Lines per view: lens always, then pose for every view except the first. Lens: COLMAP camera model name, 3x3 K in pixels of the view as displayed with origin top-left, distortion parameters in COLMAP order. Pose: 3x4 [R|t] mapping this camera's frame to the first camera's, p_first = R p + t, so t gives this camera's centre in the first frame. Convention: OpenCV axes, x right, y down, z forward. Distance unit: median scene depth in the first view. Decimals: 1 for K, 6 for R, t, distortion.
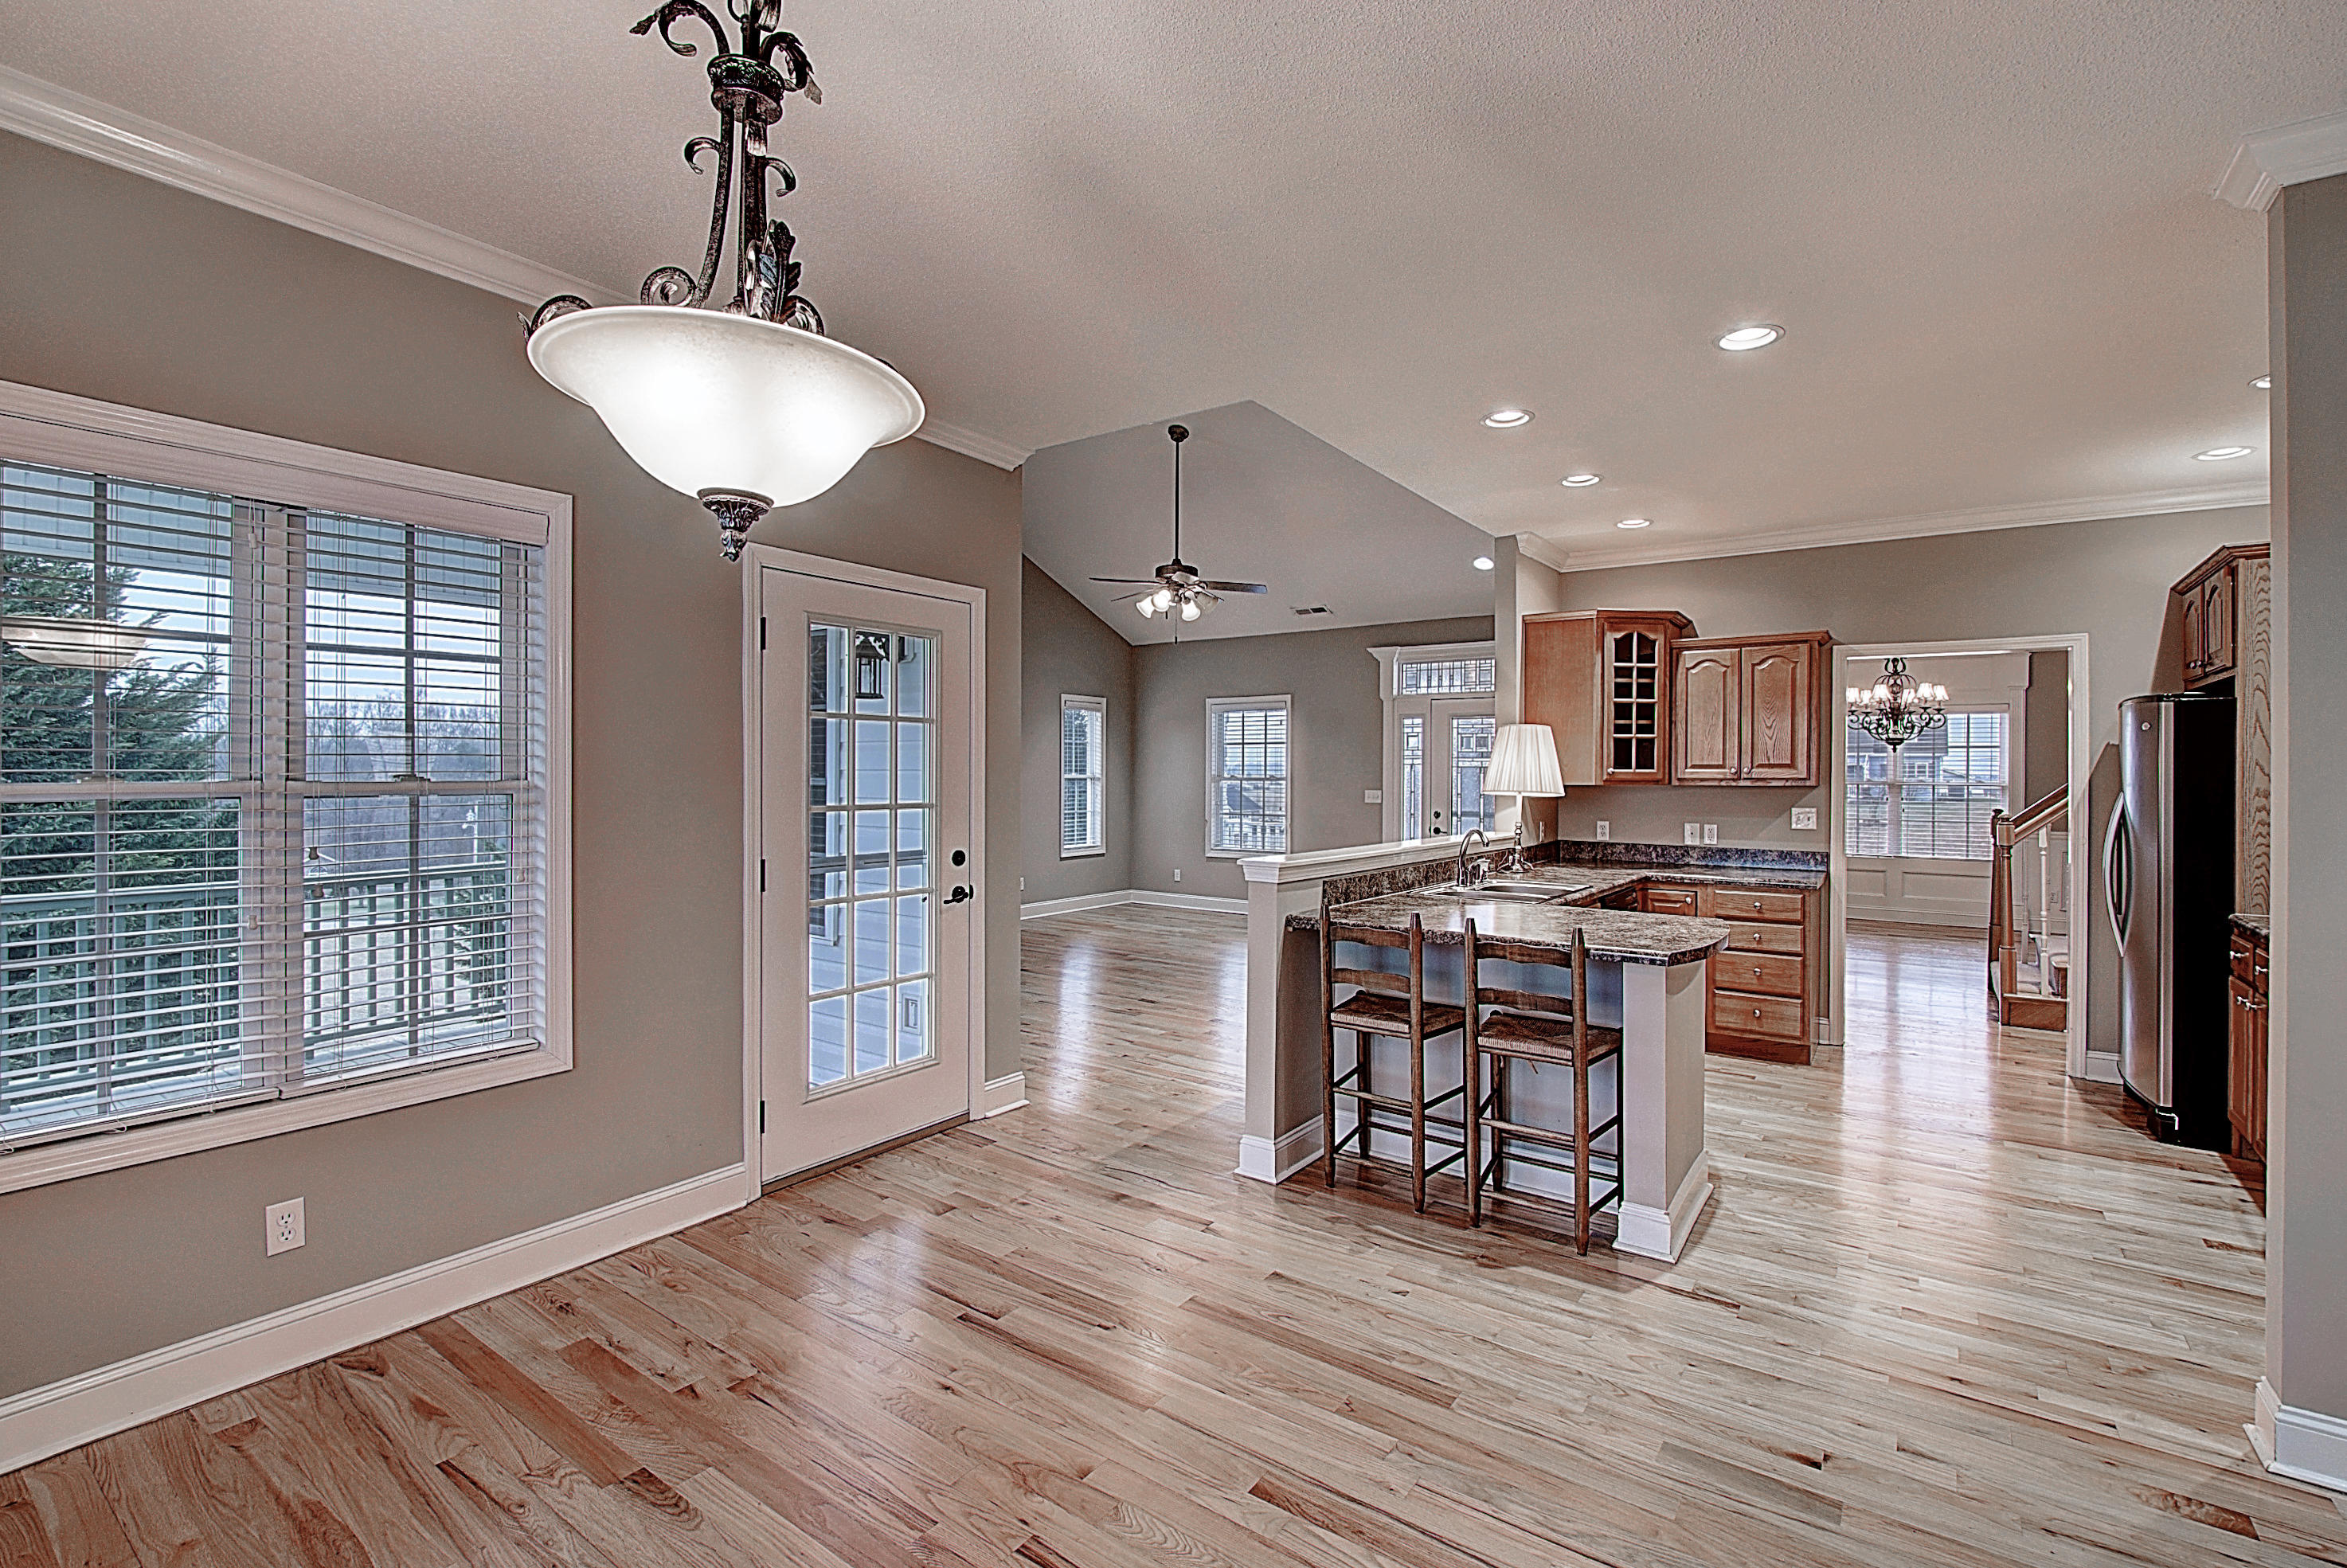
lens RADIAL K [[1056.8, 0, 1174.8], [0, 1056.8, 776.3], [0, 0, 1]] dist [-0.008671, -0.002398]
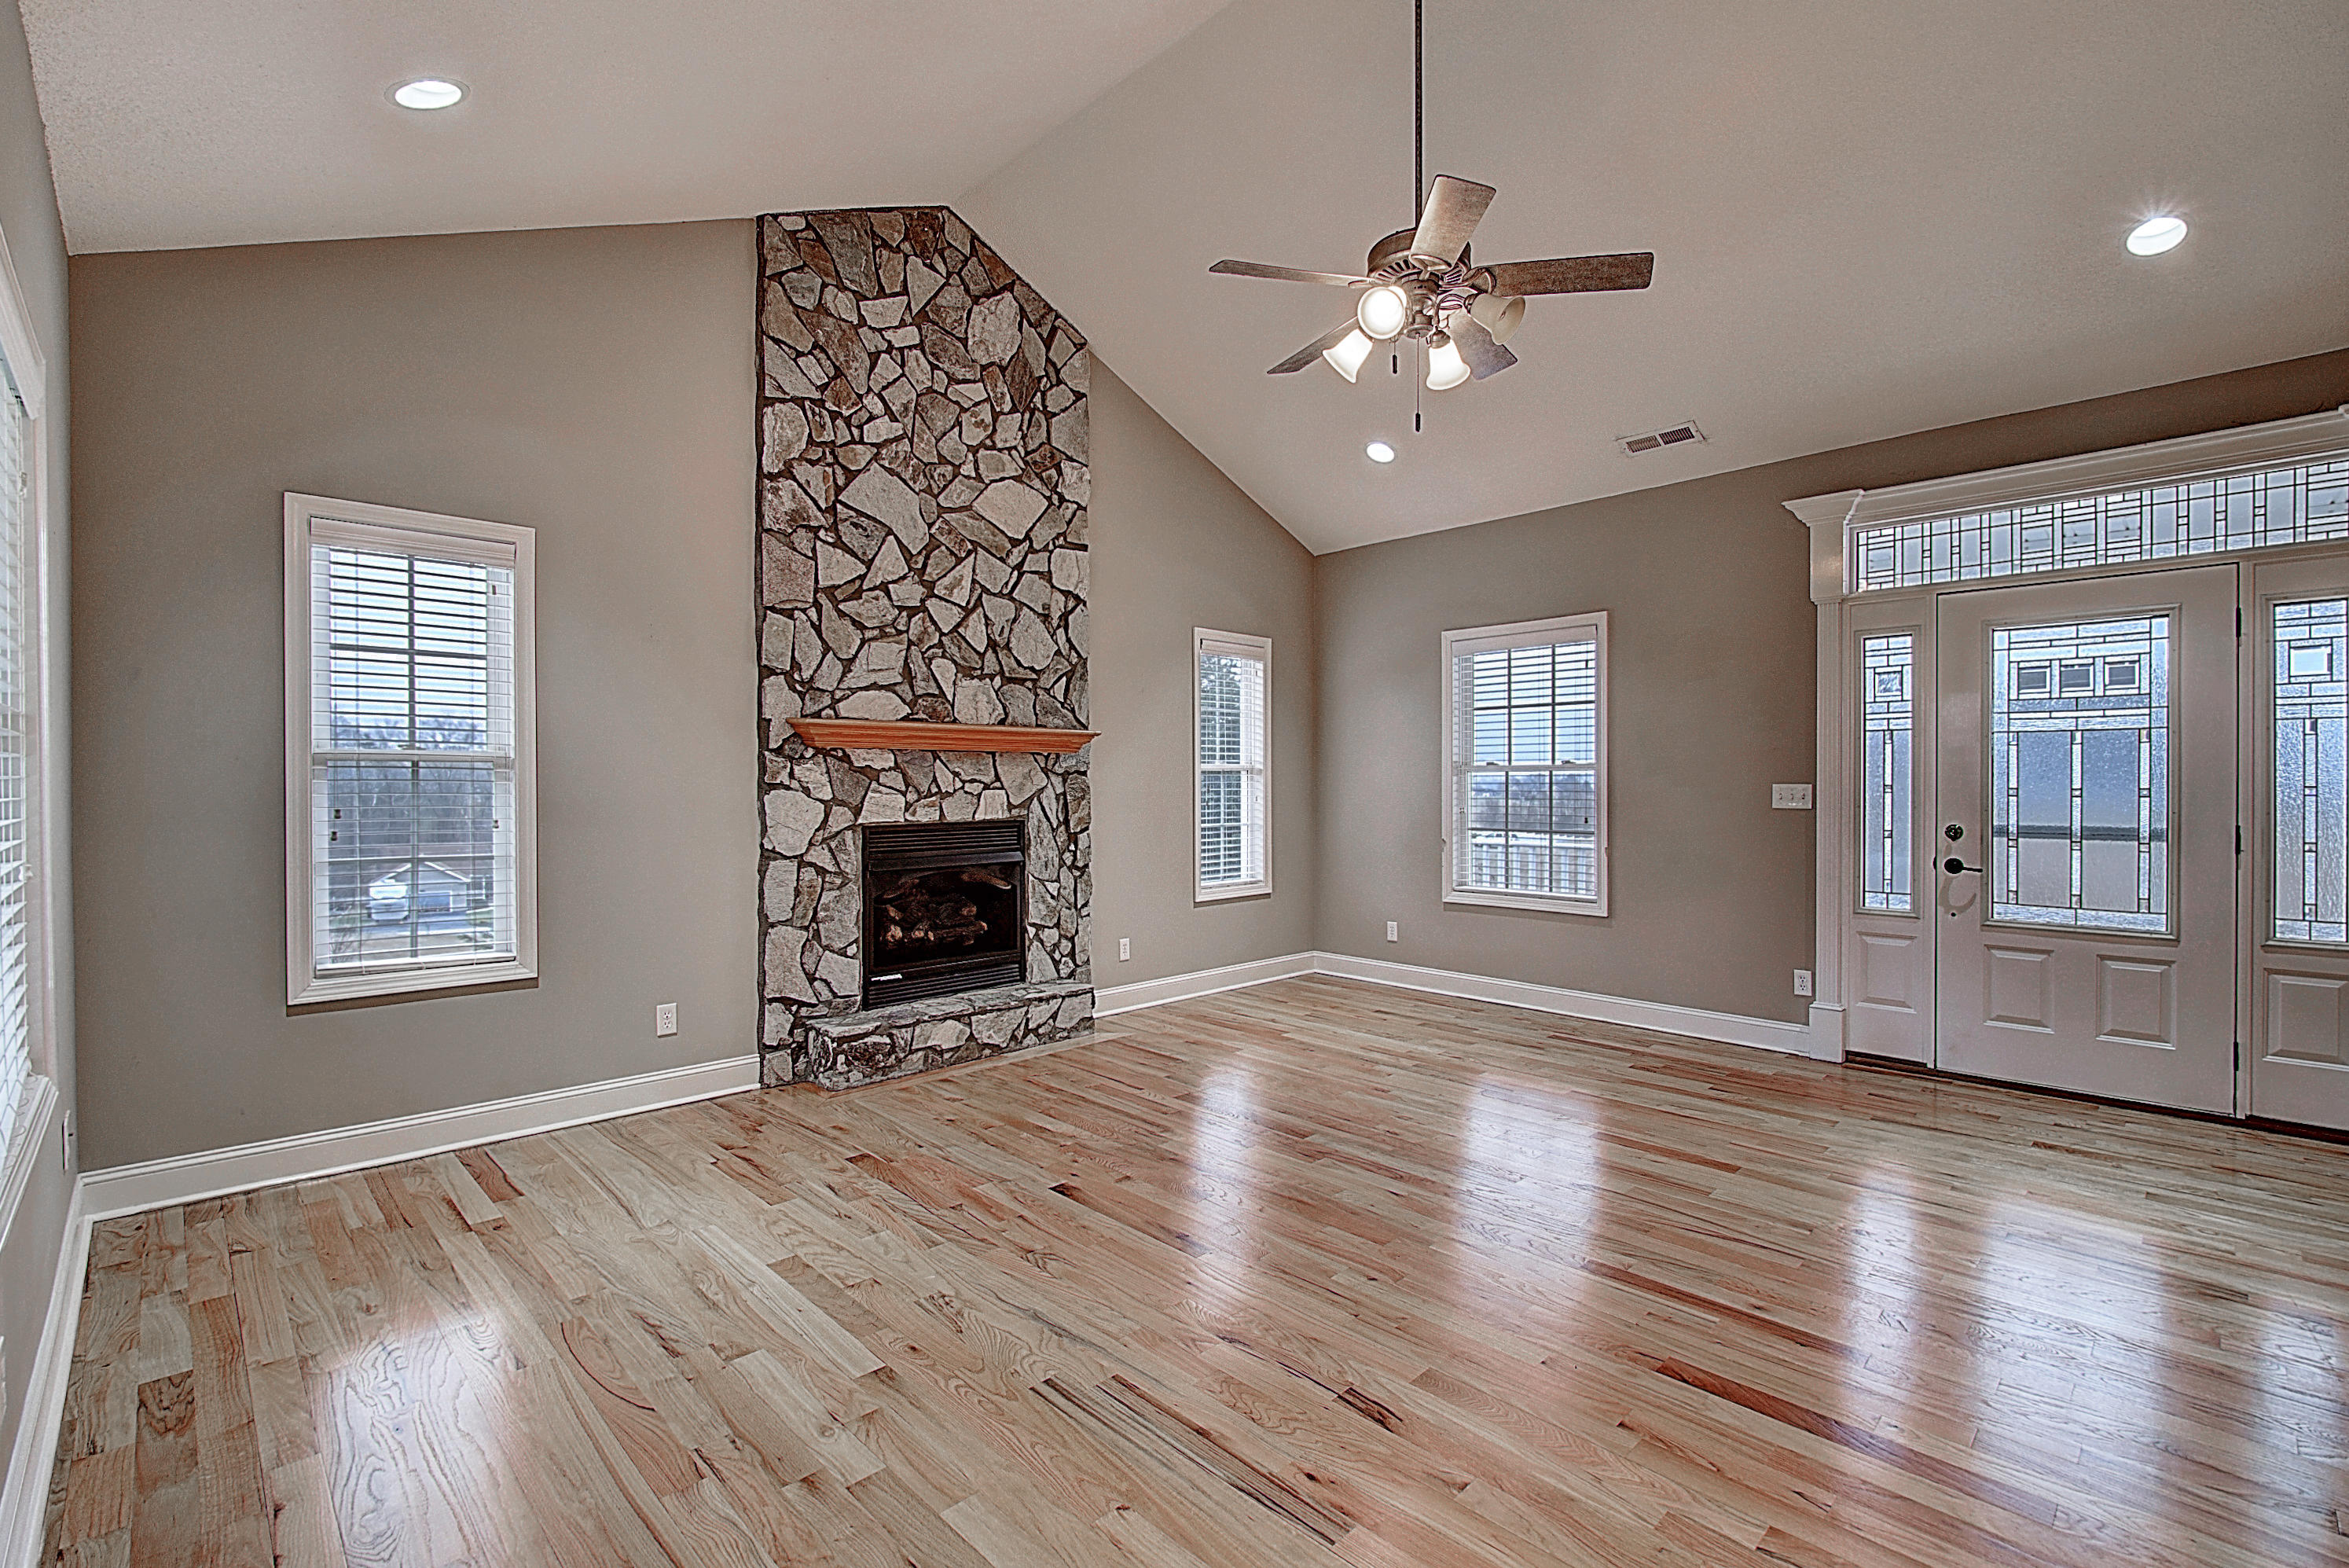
lens RADIAL K [[1035.4, 0, 1169.5], [0, 1035.4, 789.6], [0, 0, 1]] dist [0.002095, -0.000904]
pose [[0.983742, -0.005788, -0.179491, -0.016329], [0.006170, 0.999980, 0.001570, 0.012079], [0.179479, -0.002652, 0.983758, 0.407575]]
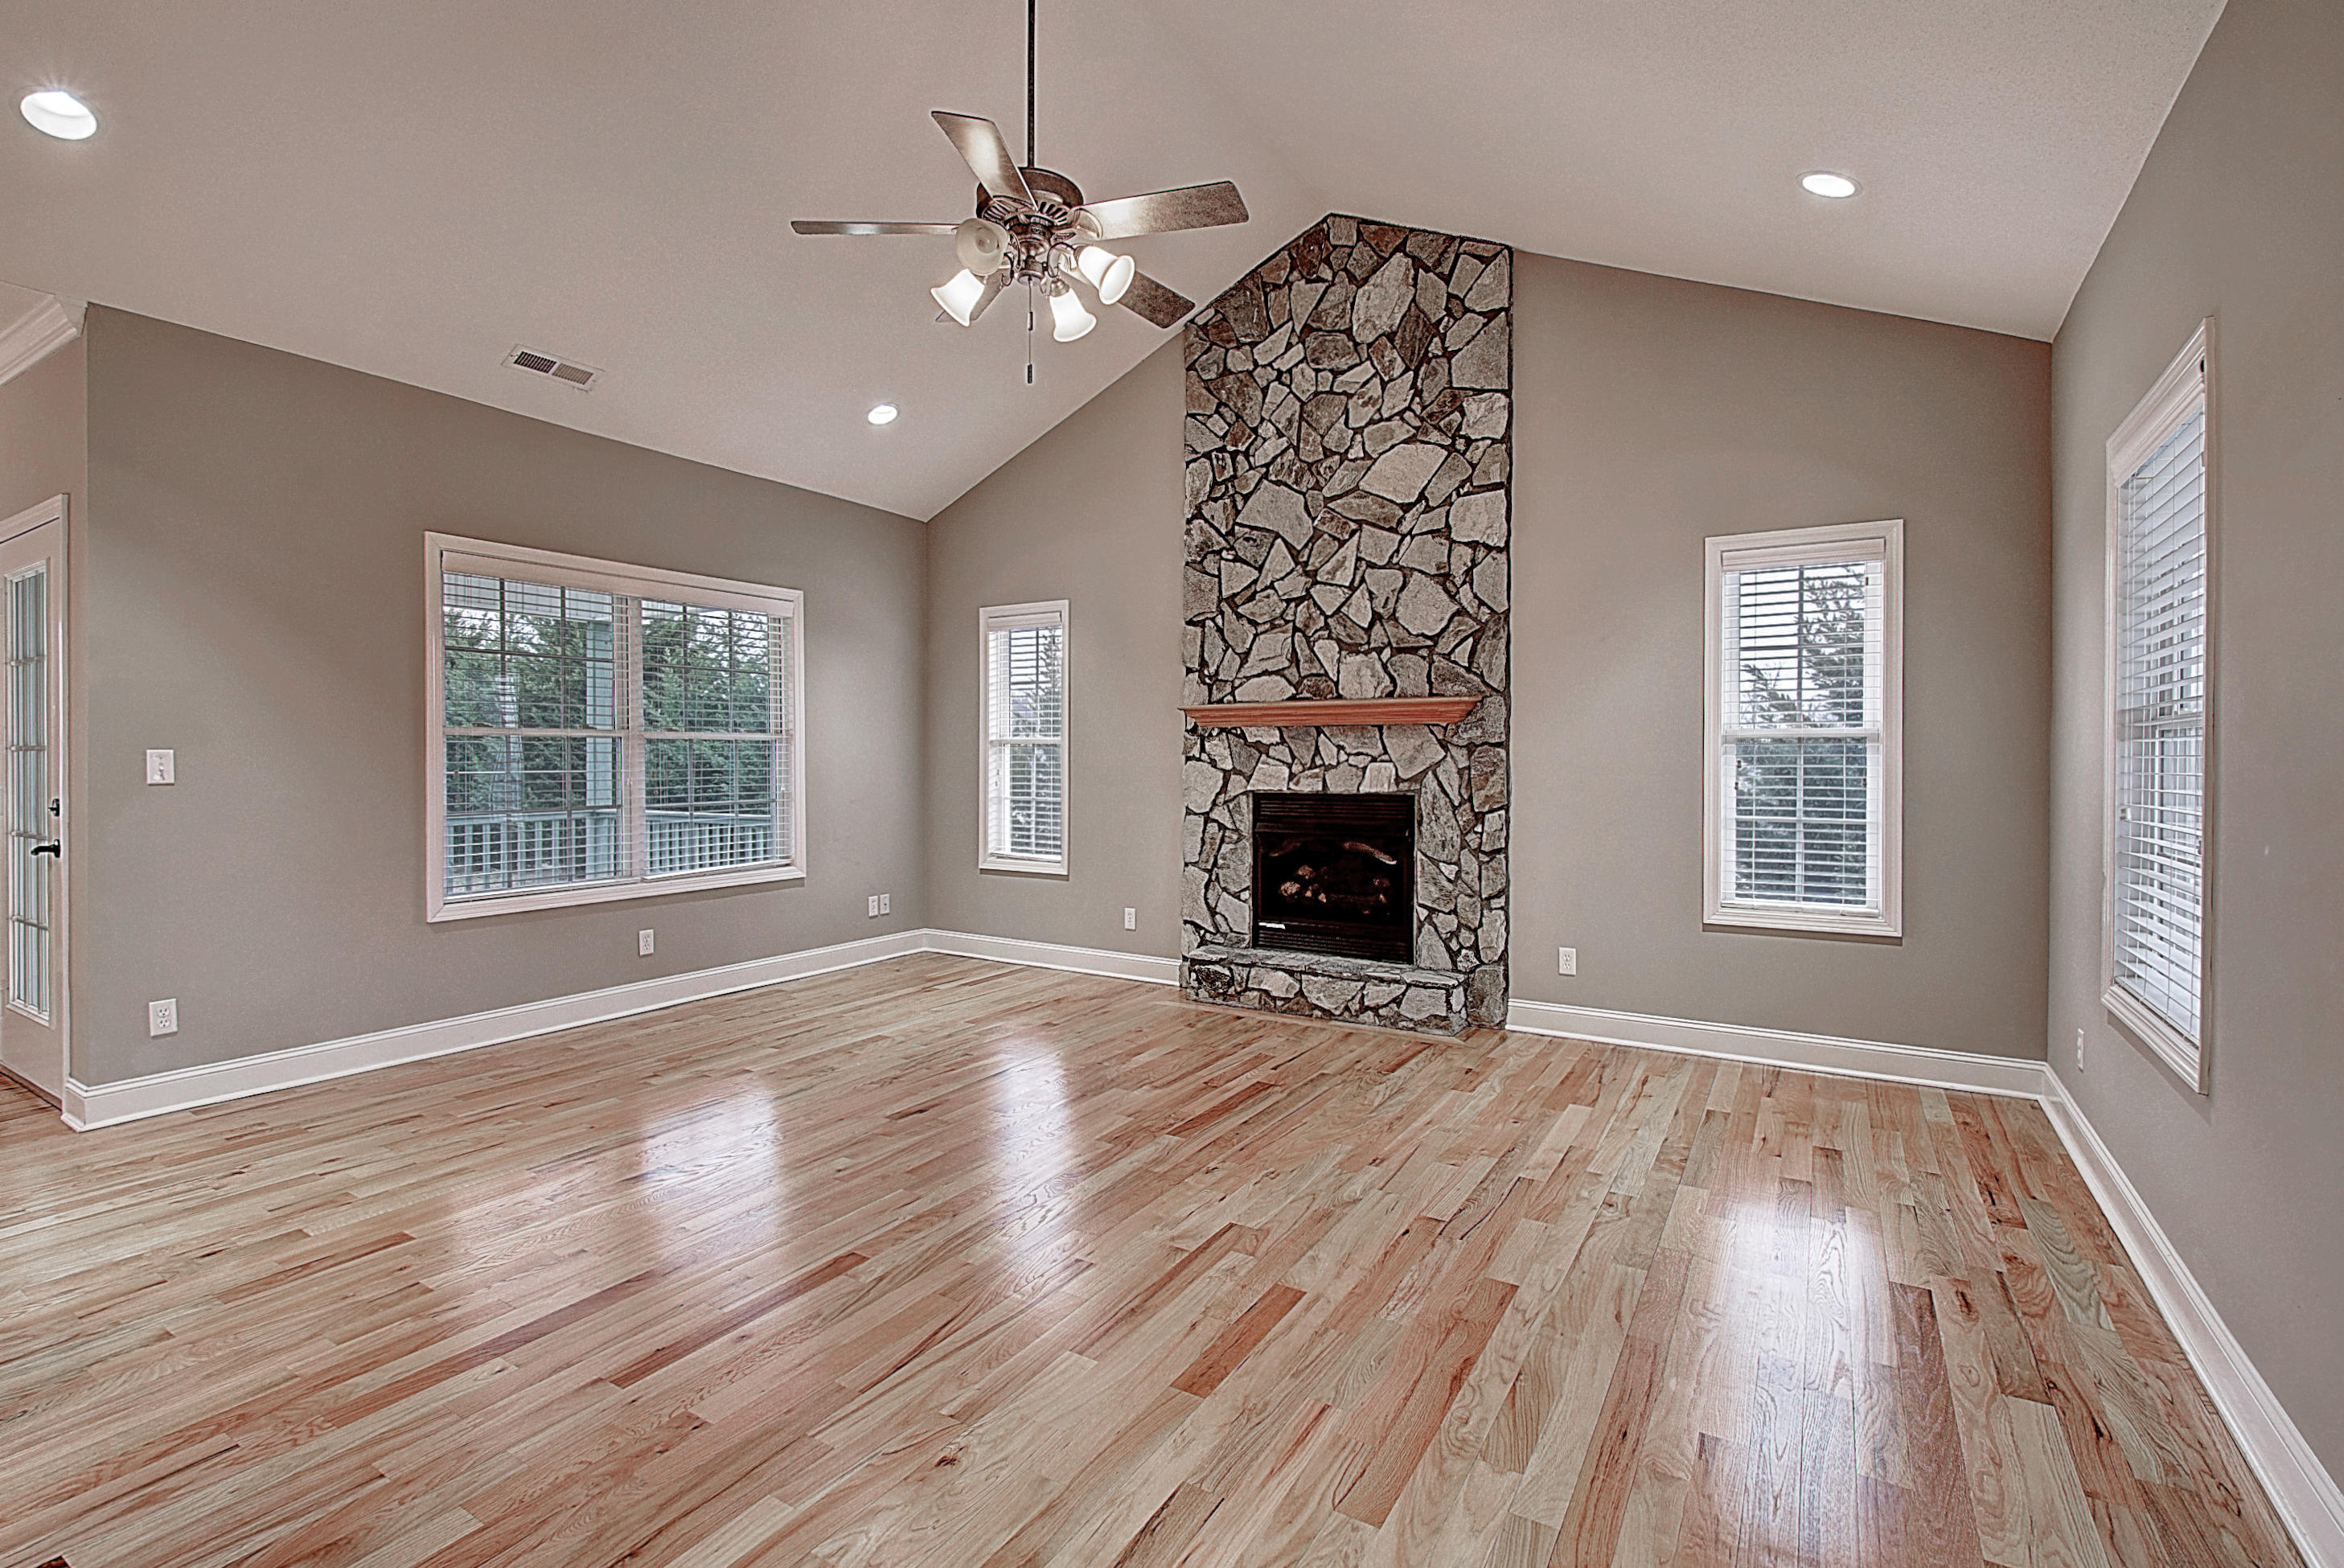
lens RADIAL K [[1055.5, 0, 1195.2], [0, 1055.5, 774.5], [0, 0, 1]] dist [-0.008671, -0.002398]
pose [[0.067207, 0.007880, -0.997708, 0.288901], [-0.005419, 0.999957, 0.007533, 0.014450], [0.997724, 0.004900, 0.067247, 0.736792]]
